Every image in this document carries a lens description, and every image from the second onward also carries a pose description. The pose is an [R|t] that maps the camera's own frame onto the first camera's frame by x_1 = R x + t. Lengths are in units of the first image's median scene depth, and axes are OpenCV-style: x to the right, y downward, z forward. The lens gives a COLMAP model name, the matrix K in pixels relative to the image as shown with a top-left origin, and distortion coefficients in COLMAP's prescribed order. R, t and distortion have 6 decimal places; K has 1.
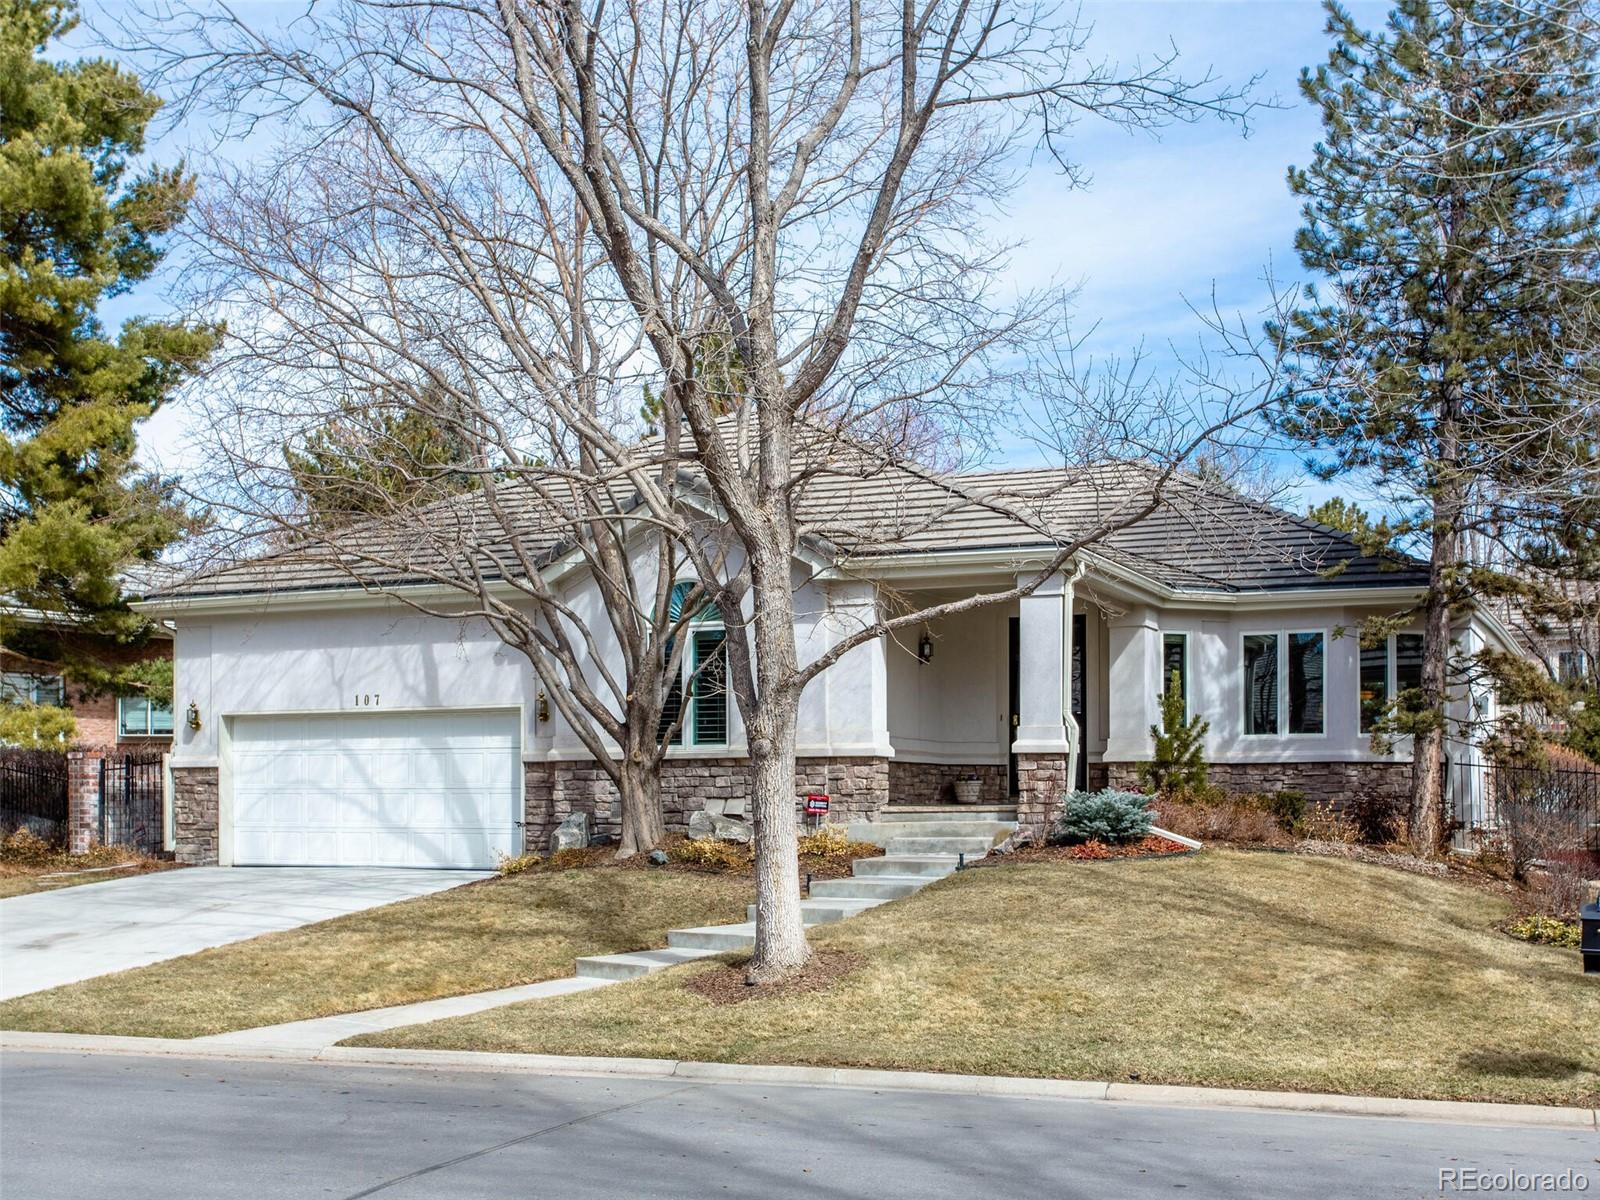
lens RADIAL K [[1697.0, 0, 800.1], [0, 1697.0, 599.9], [0, 0, 1]] dist [0.011159, 0.000000]
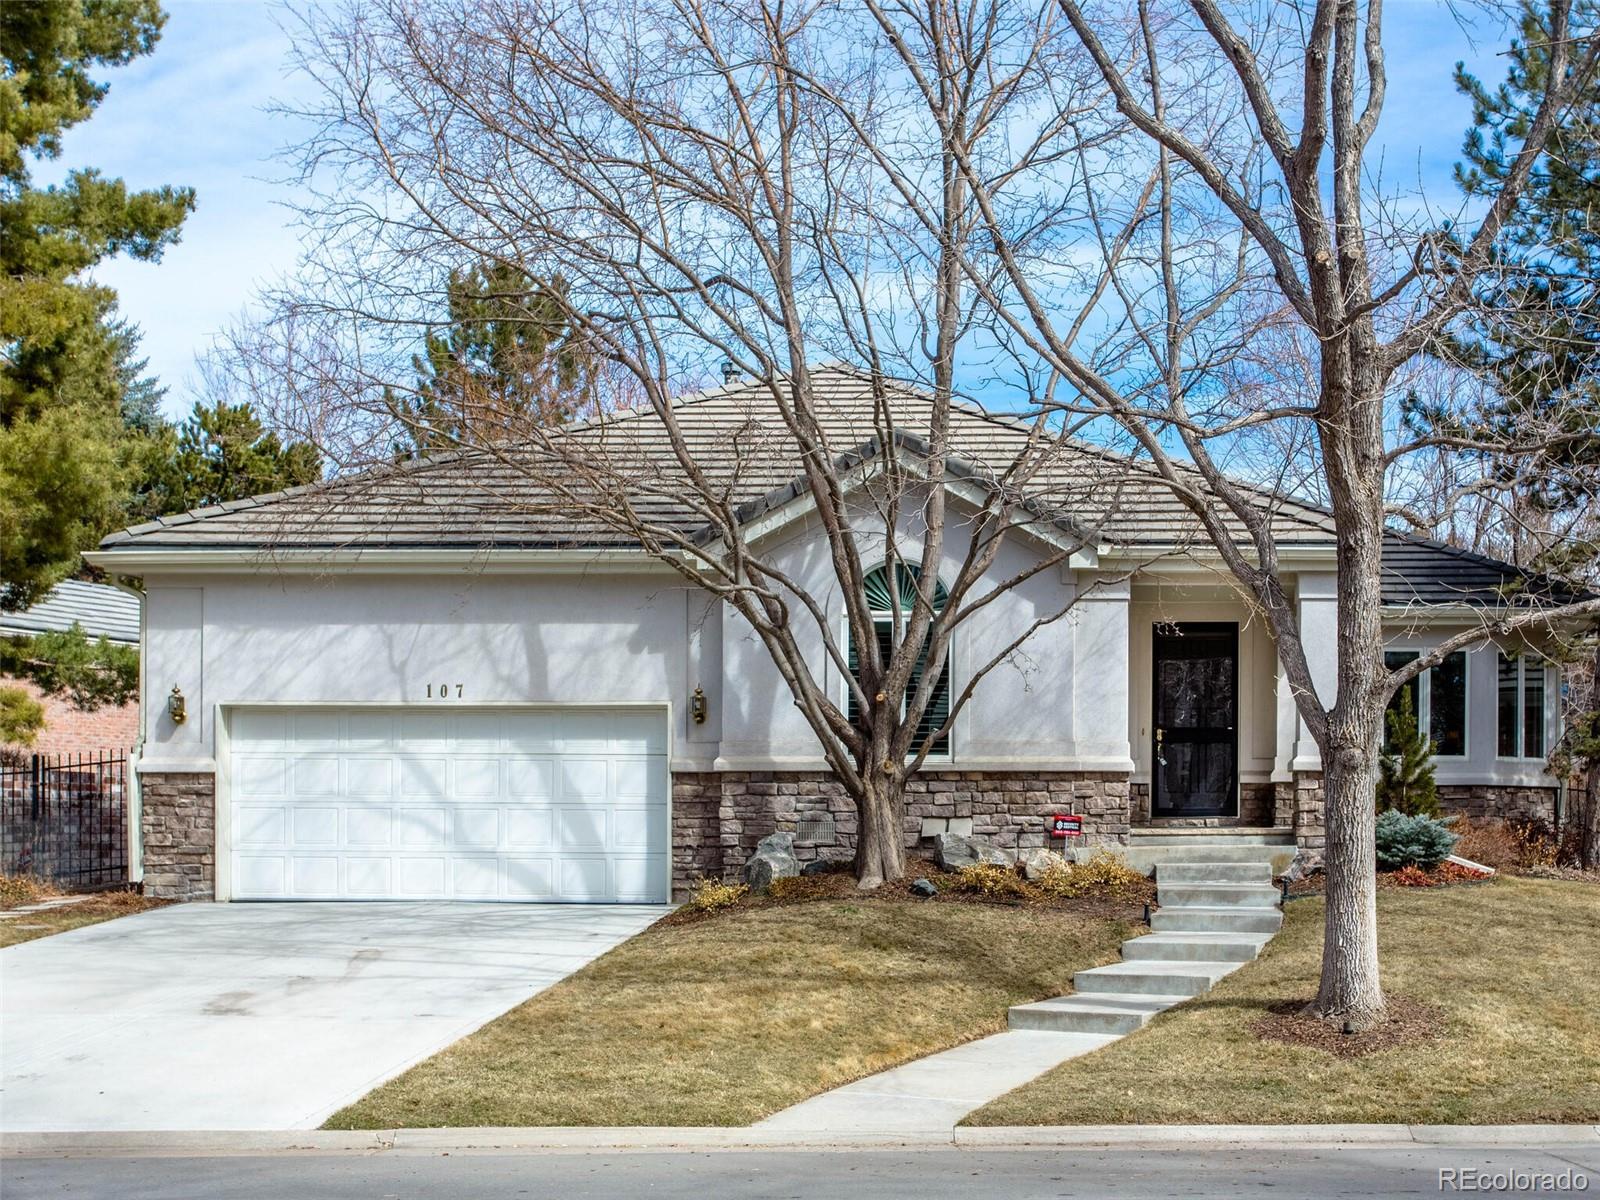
lens RADIAL K [[1833.2, 0, 800.0], [0, 1833.2, 653.9], [0, 0, 1]] dist [0.003345, 0.000000]
pose [[0.942524, 0.037184, 0.332062, -0.400522], [-0.045058, 0.998856, 0.016043, 0.021476], [-0.331085, -0.030083, 0.943121, 0.146303]]
